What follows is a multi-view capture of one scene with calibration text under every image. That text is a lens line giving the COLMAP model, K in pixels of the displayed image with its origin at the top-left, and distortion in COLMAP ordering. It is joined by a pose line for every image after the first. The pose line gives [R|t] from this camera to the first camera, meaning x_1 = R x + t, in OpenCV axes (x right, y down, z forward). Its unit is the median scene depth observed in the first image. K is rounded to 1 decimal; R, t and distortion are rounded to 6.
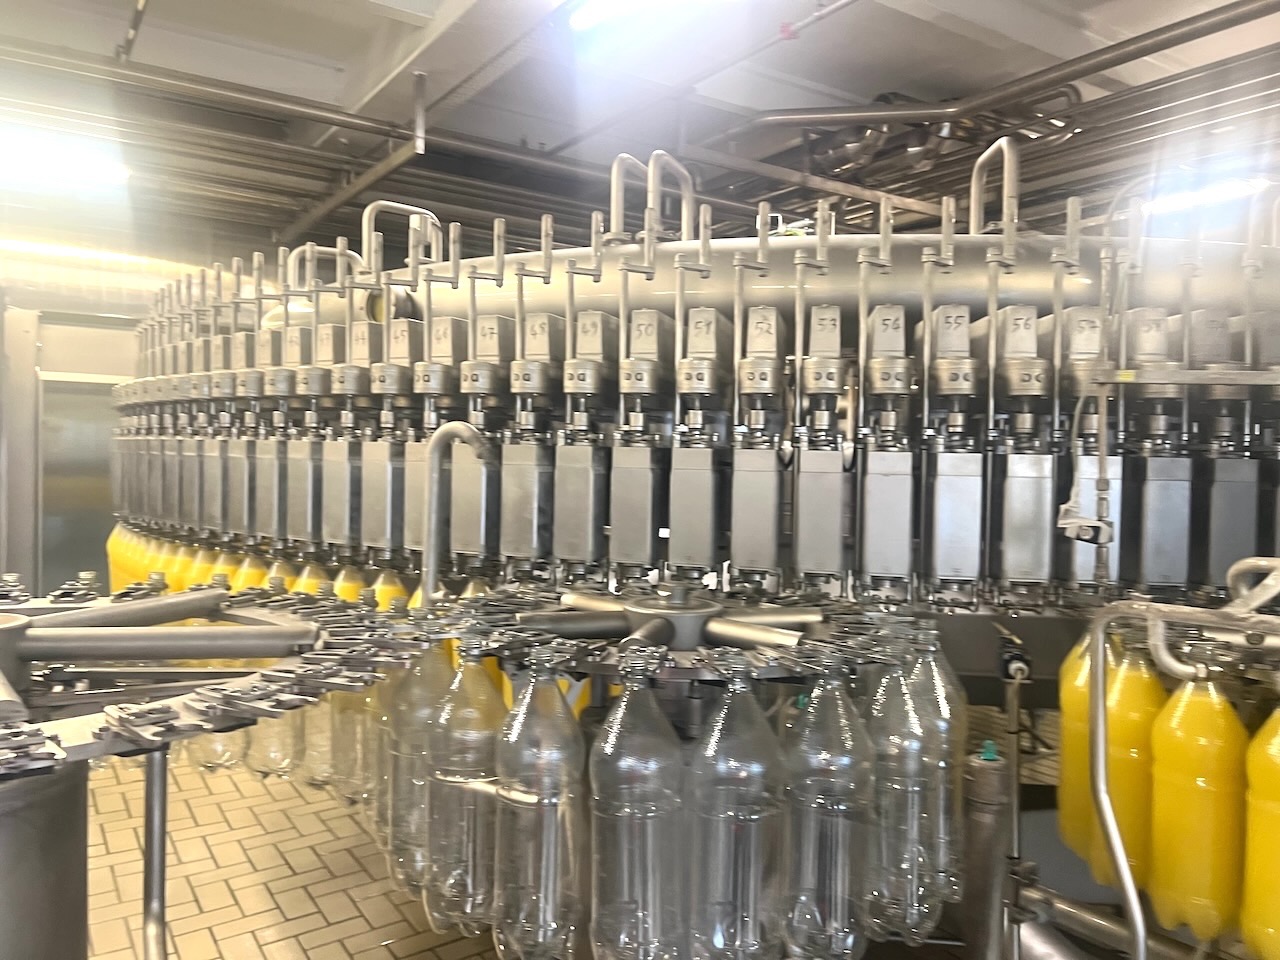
lens RADIAL K [[979.9, 0, 631.5], [0, 979.9, 478.5], [0, 0, 1]] dist [0.010210, 0.000465]
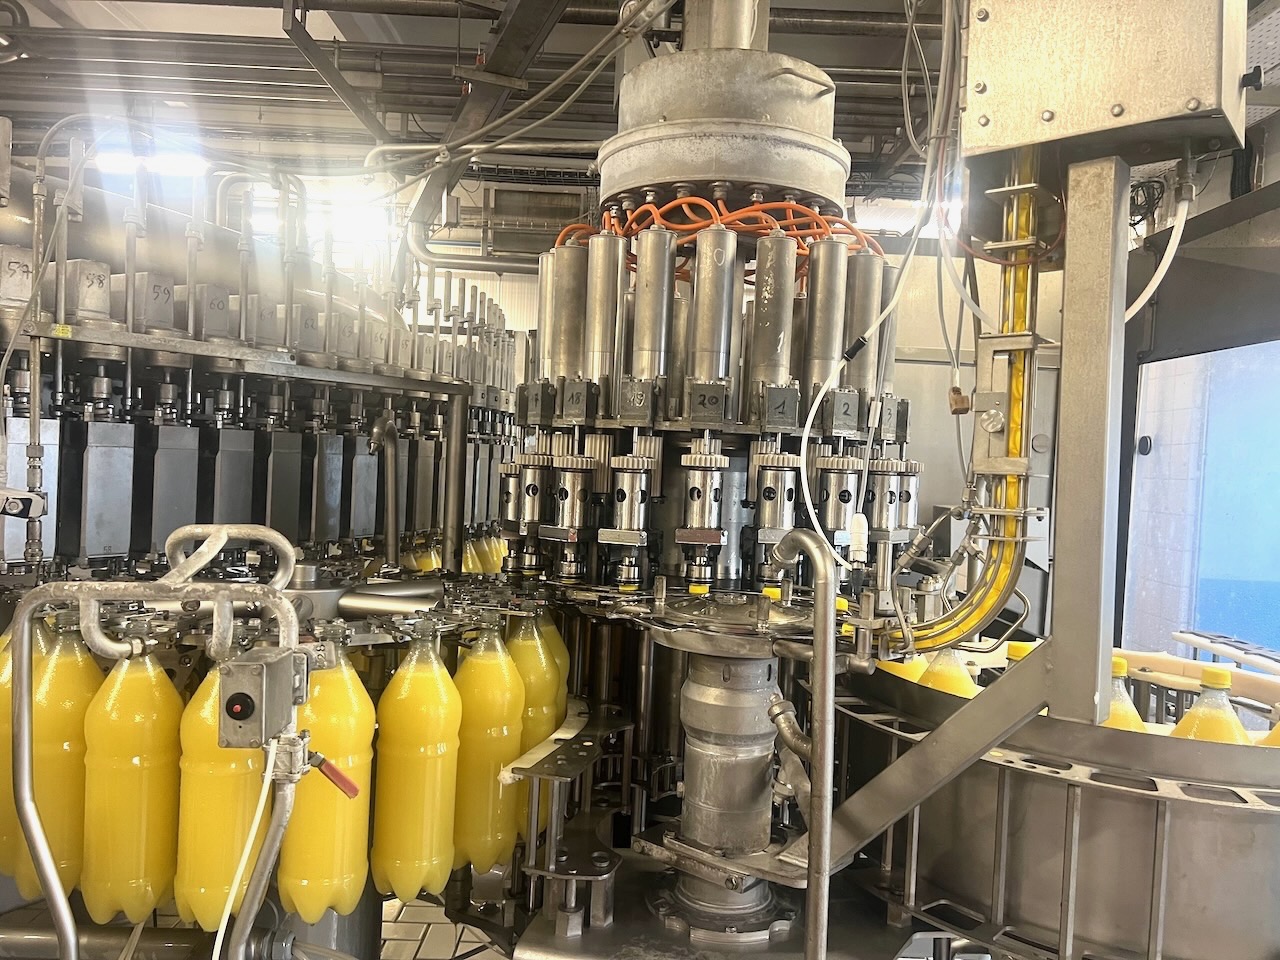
lens RADIAL K [[979.9, 0, 631.5], [0, 979.9, 478.5], [0, 0, 1]] dist [0.010210, 0.000465]
pose [[0.564173, -0.013266, 0.825550, 0.046401], [-0.018215, 0.999428, 0.028508, -0.003844], [-0.825456, -0.031121, 0.563608, 0.049168]]
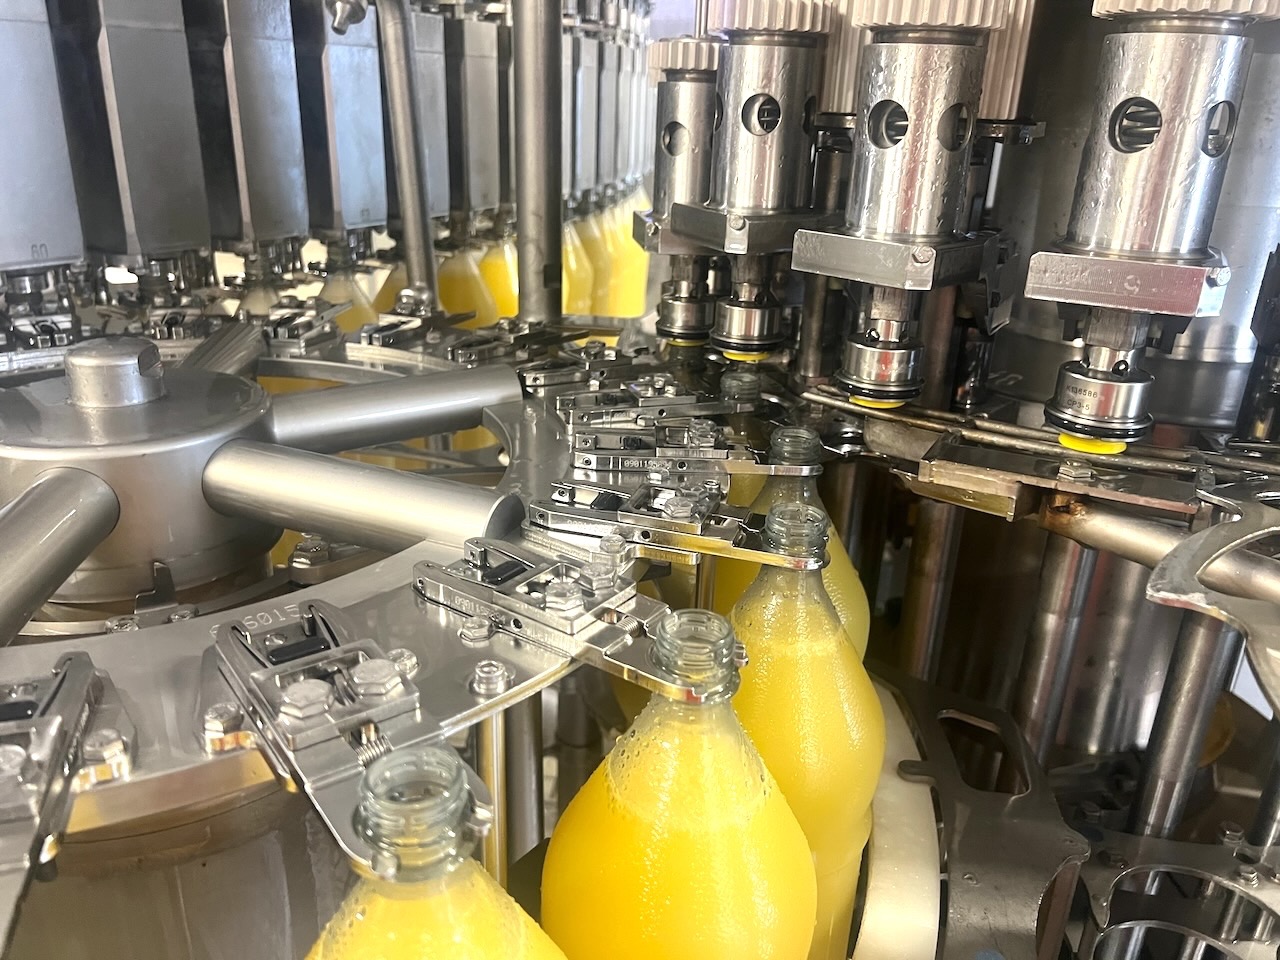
lens RADIAL K [[985.3, 0, 641.5], [0, 985.3, 526.3], [0, 0, 1]] dist [0.009153, 0.001574]
pose [[0.635052, -0.308492, 0.708196, 0.362164], [-0.009673, 0.913548, 0.406617, 0.019661], [-0.772409, -0.265073, 0.577166, 0.354980]]
